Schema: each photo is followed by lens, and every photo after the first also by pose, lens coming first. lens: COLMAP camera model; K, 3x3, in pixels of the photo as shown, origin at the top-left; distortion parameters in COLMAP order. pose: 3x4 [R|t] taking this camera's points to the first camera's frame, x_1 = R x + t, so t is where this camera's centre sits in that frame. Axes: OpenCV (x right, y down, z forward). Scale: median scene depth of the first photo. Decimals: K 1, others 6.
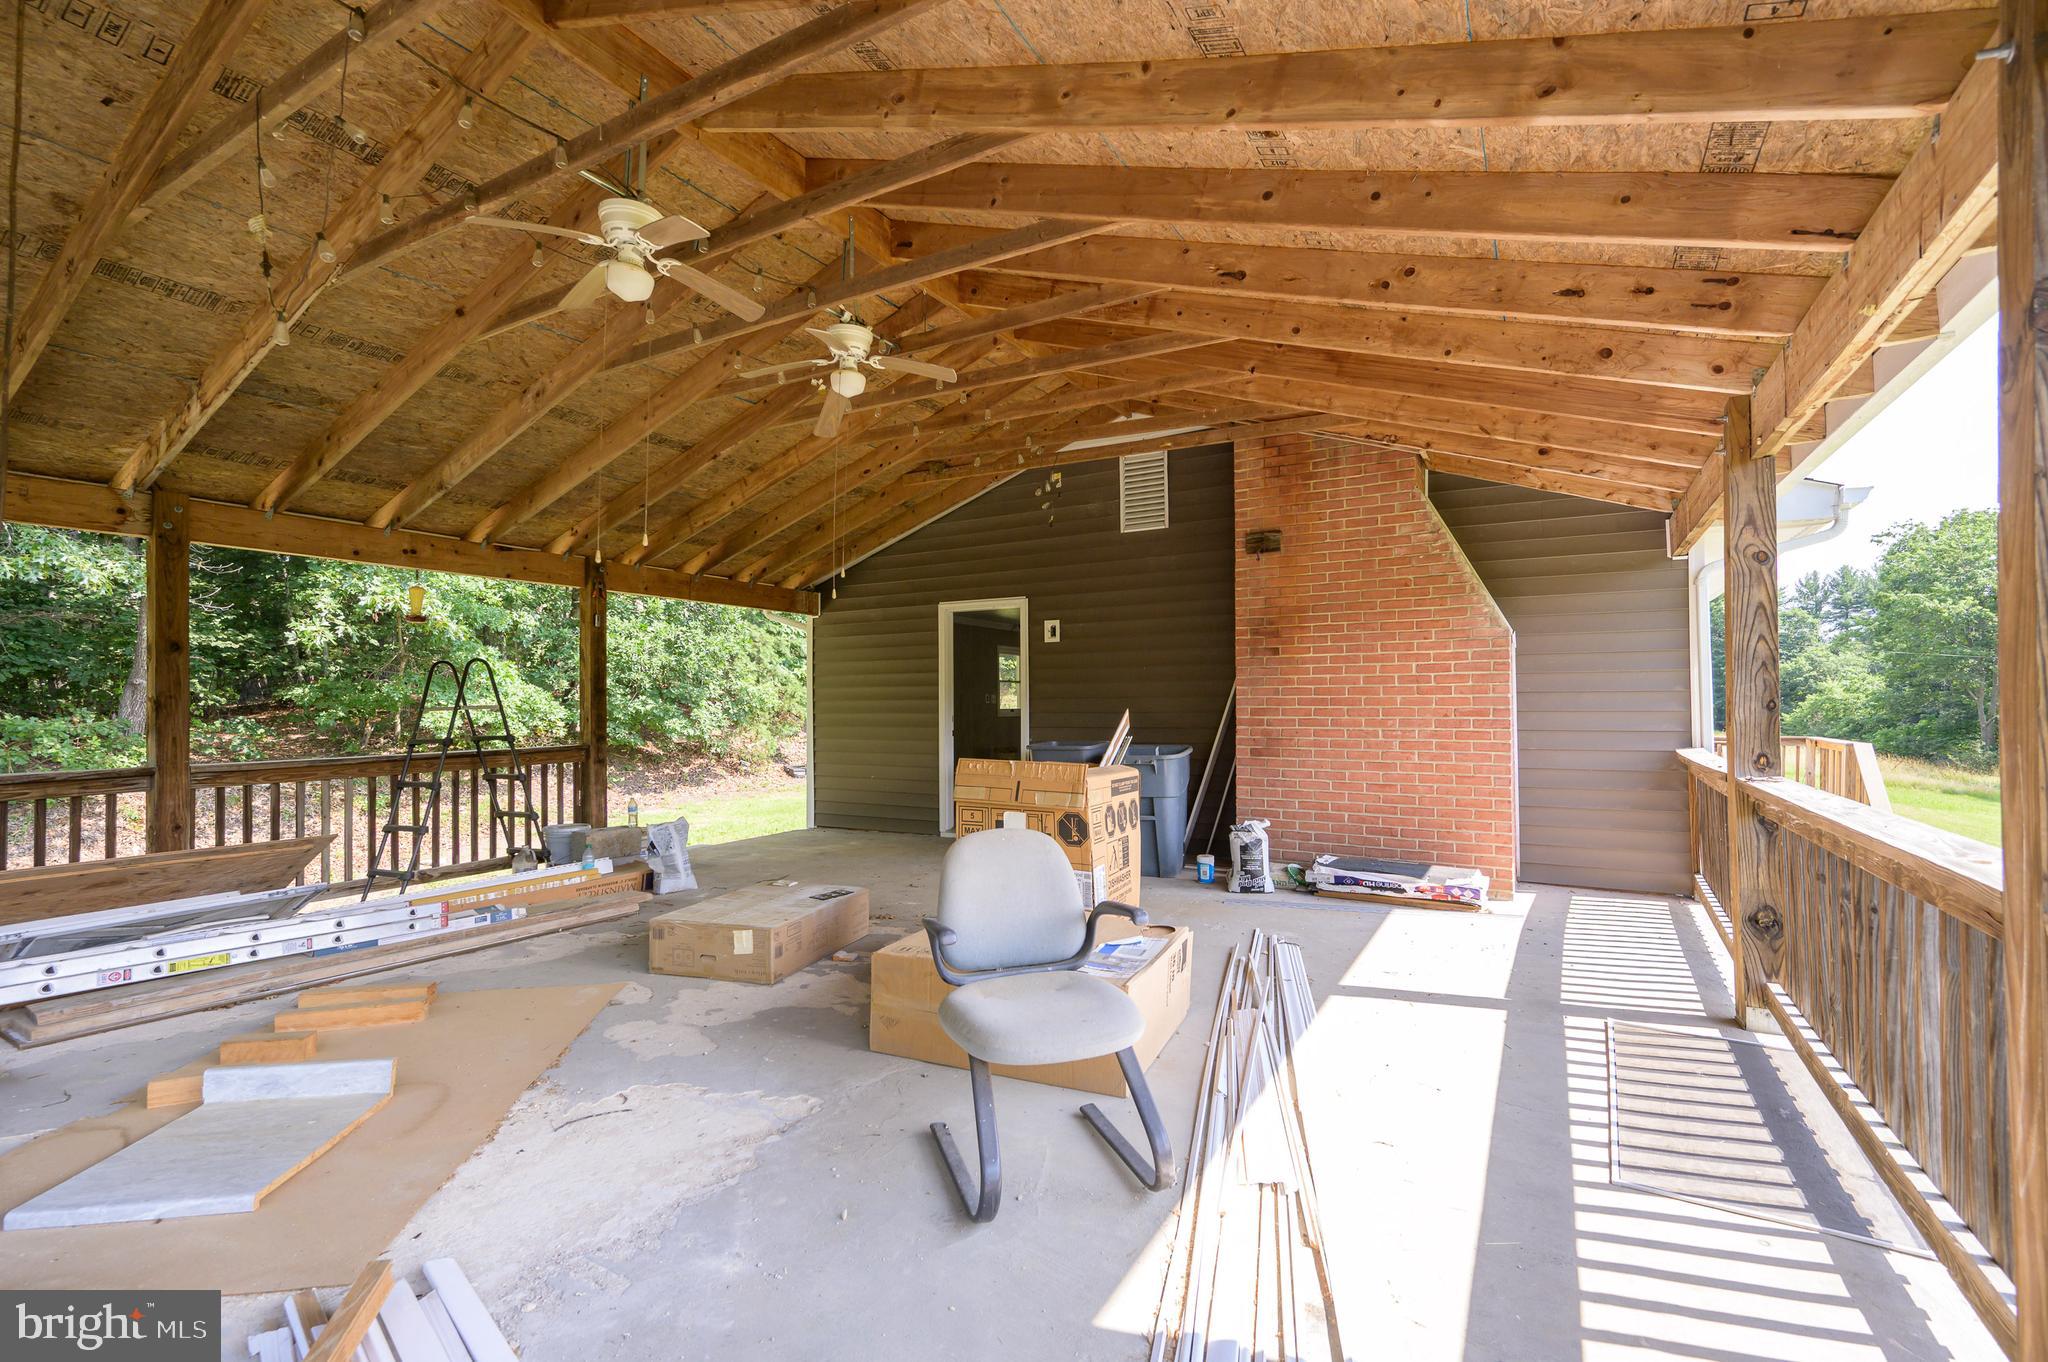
lens RADIAL K [[939.0, 0, 1043.7], [0, 939.0, 688.6], [0, 0, 1]] dist [0.004895, 0.000904]
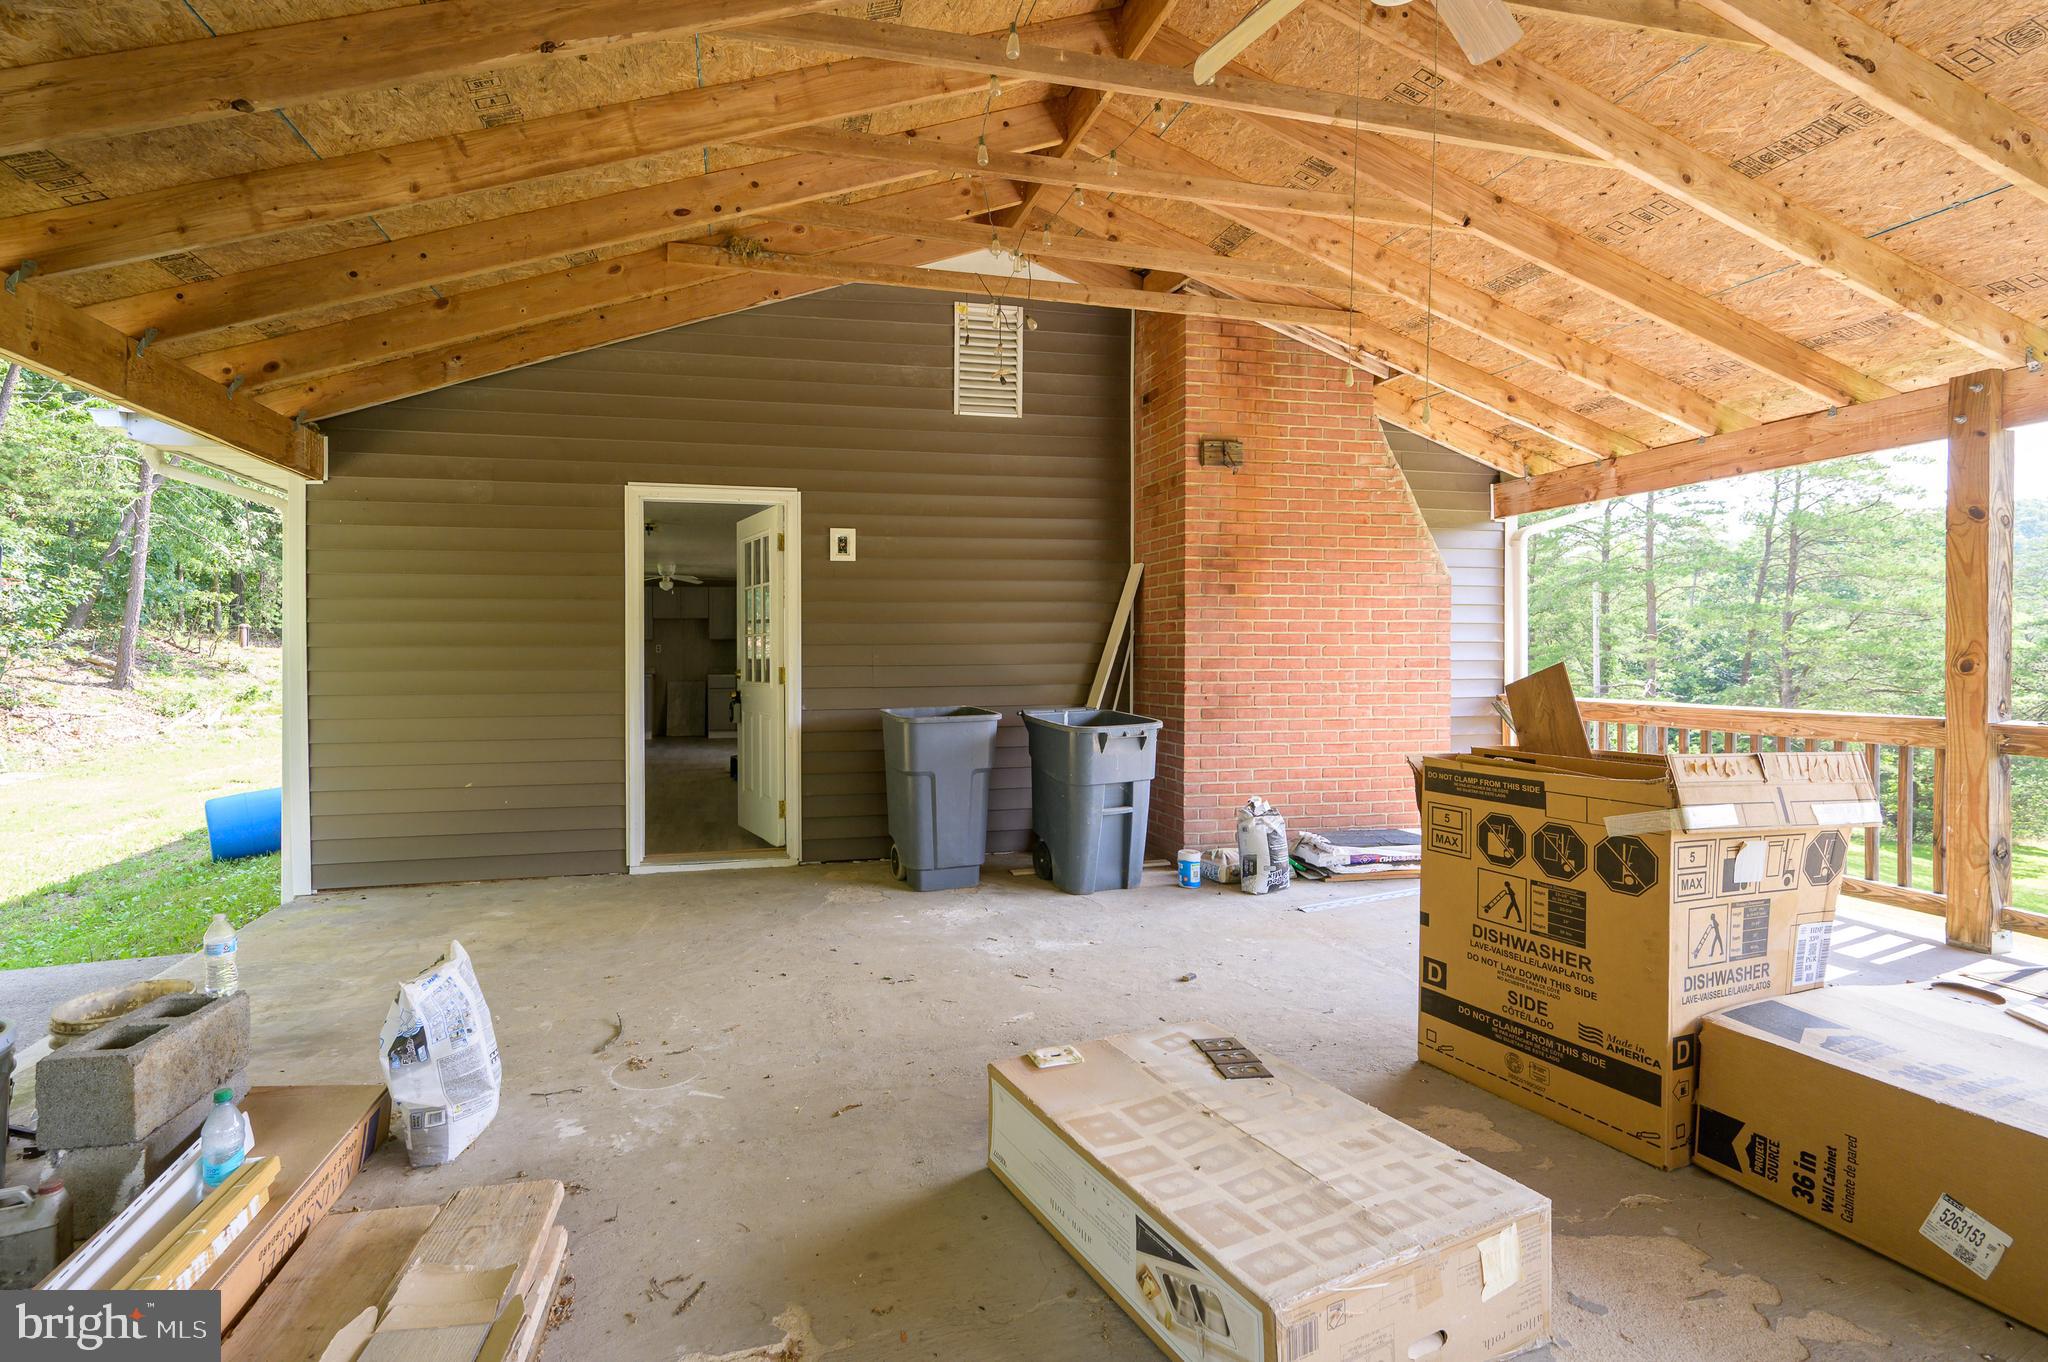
lens RADIAL K [[939.0, 0, 985.1], [0, 939.0, 660.0], [0, 0, 1]] dist [0.004895, 0.000904]
pose [[0.736968, -0.002810, 0.675922, -0.464896], [-0.012056, 0.999778, 0.017301, 0.010364], [-0.675820, -0.020900, 0.736770, 0.546697]]
